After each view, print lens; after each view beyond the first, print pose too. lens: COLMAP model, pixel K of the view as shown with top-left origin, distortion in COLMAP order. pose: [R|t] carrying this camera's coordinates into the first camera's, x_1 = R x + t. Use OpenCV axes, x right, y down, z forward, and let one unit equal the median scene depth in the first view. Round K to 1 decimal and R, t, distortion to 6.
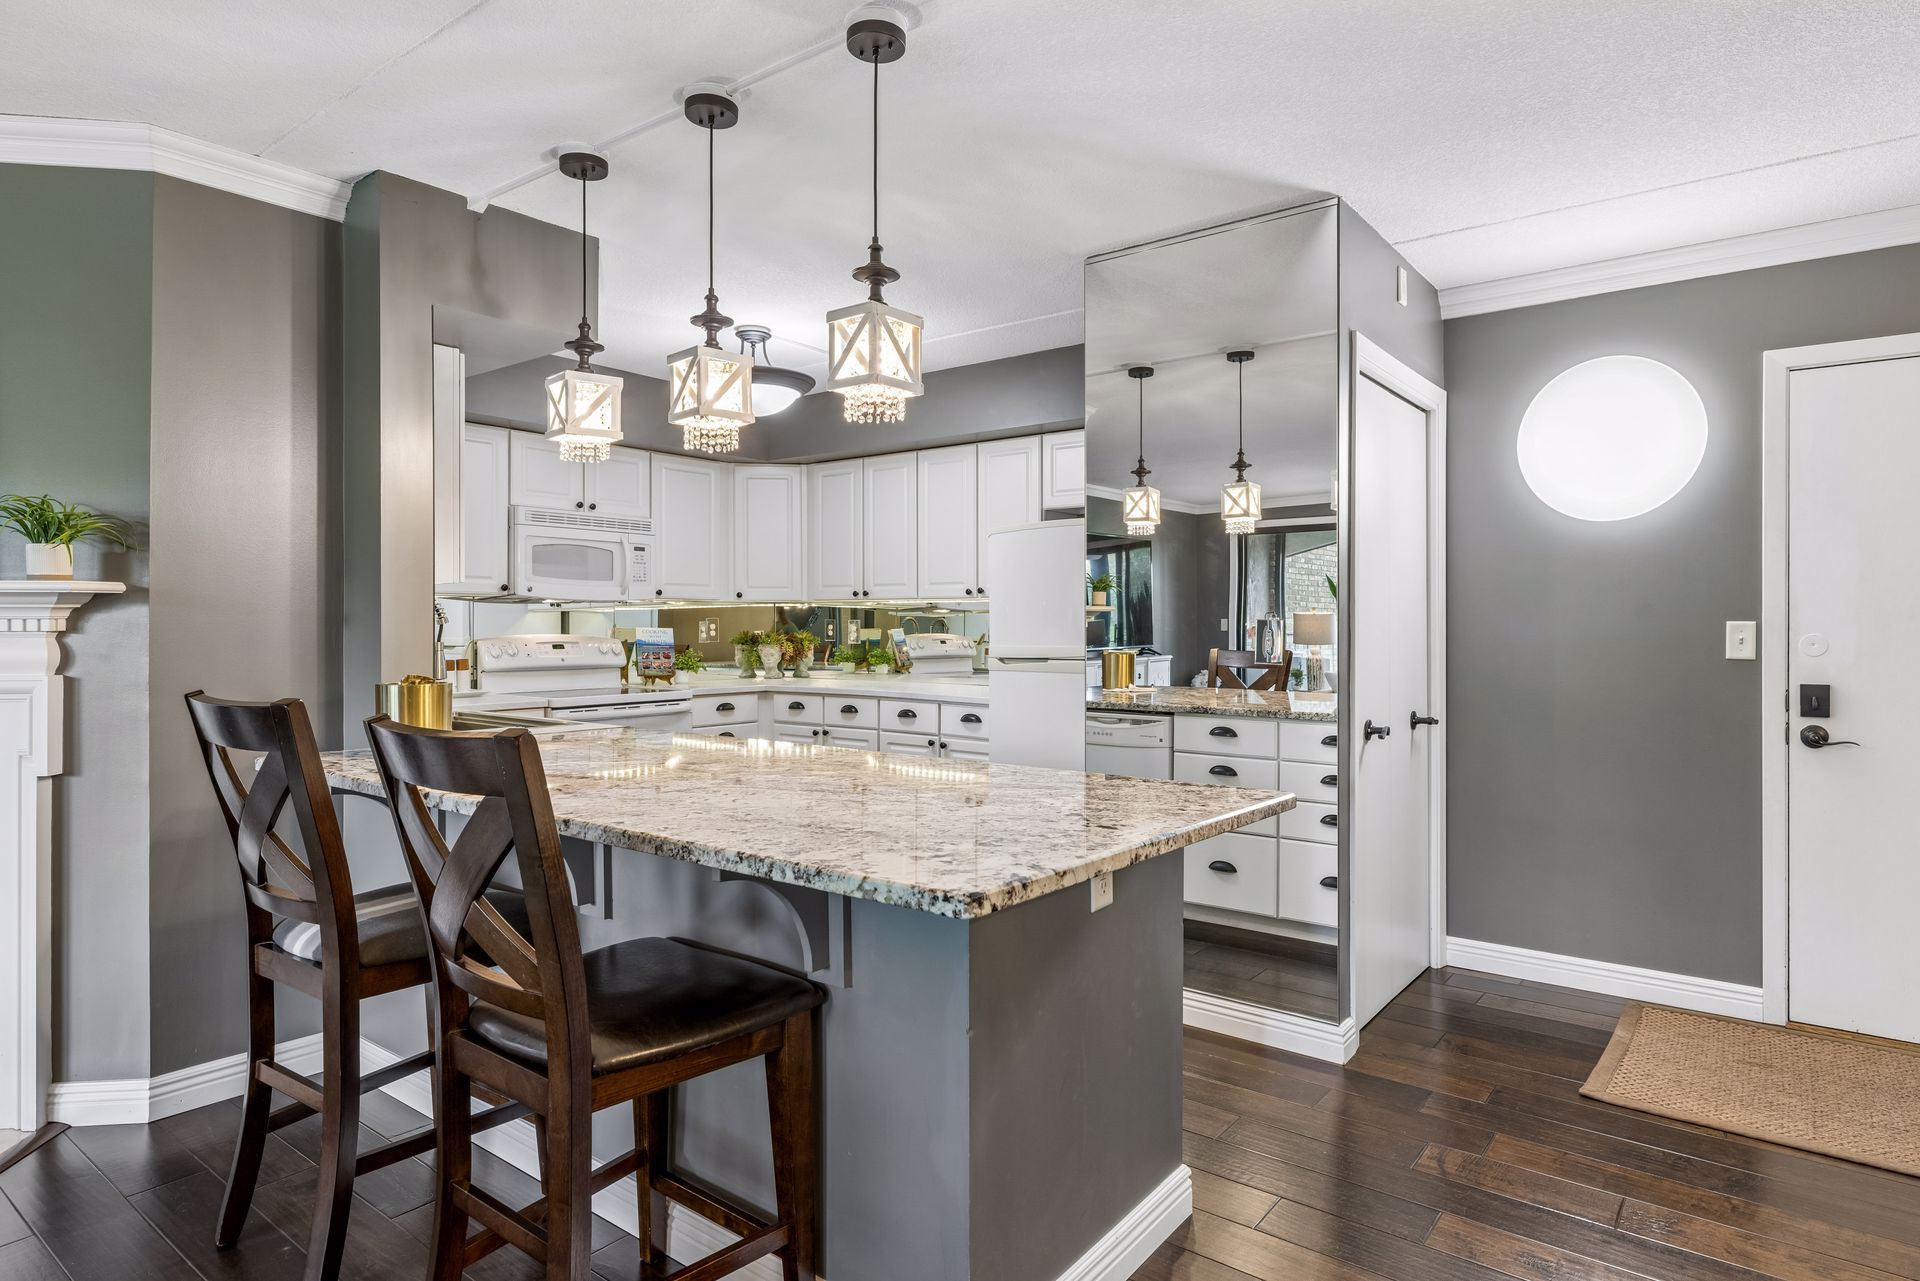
lens RADIAL K [[1068.7, 0, 971.4], [0, 1068.7, 628.1], [0, 0, 1]] dist [0.011021, -0.000714]
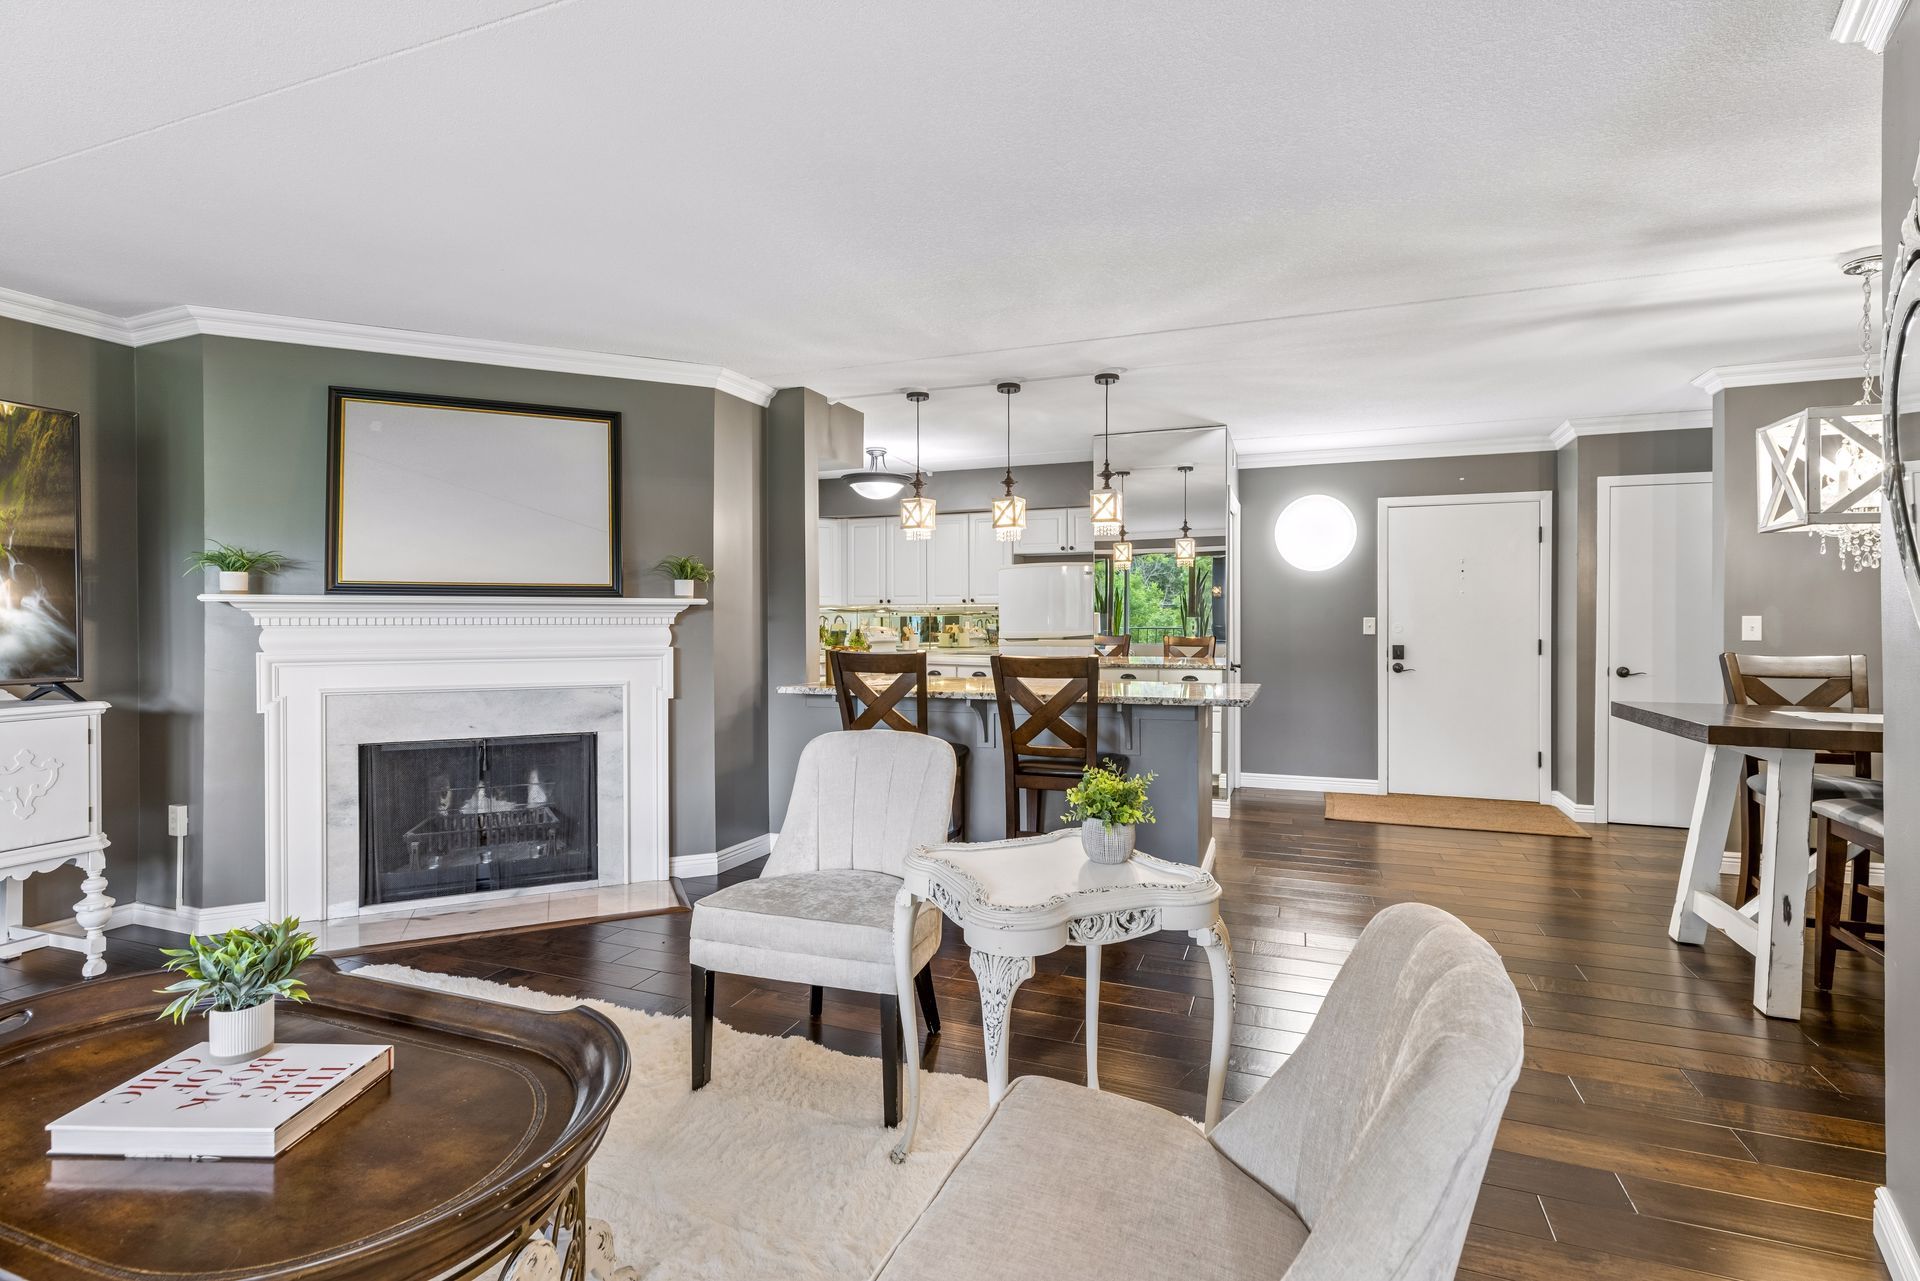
lens RADIAL K [[887.5, 0, 968.7], [0, 887.5, 623.6], [0, 0, 1]] dist [0.006917, -0.000581]
pose [[0.957196, -0.003644, 0.289419, -0.435964], [0.003768, 0.999993, 0.000127, 0.001993], [-0.289417, 0.000969, 0.957203, -0.373508]]
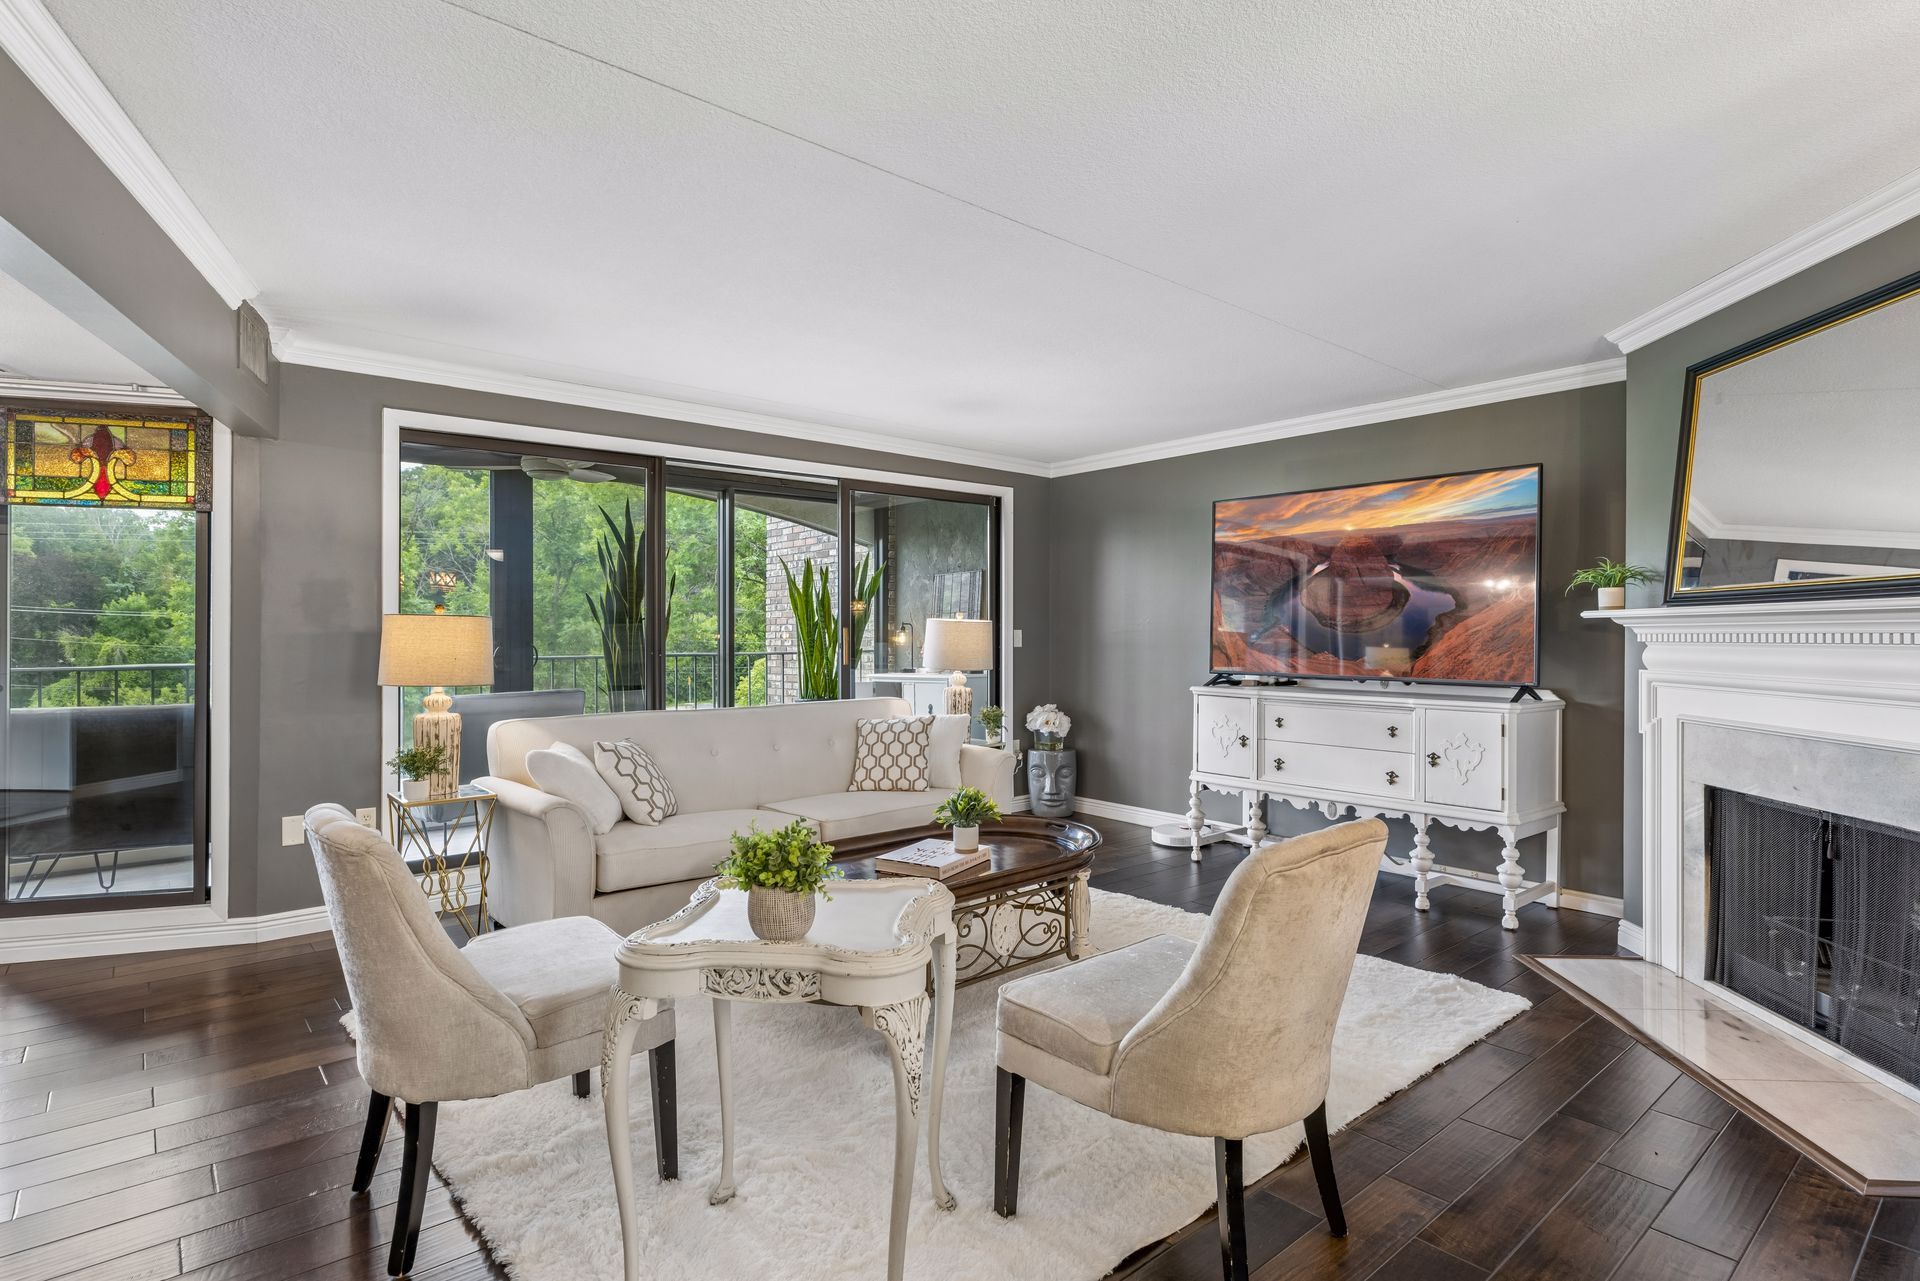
lens RADIAL K [[971.9, 0, 966.3], [0, 971.9, 631.4], [0, 0, 1]] dist [-0.000808, 0.000755]
pose [[-0.204497, -0.004590, -0.978856, 0.075958], [-0.005416, 0.999979, -0.003558, -0.001066], [0.978852, 0.004574, -0.204517, 0.131682]]
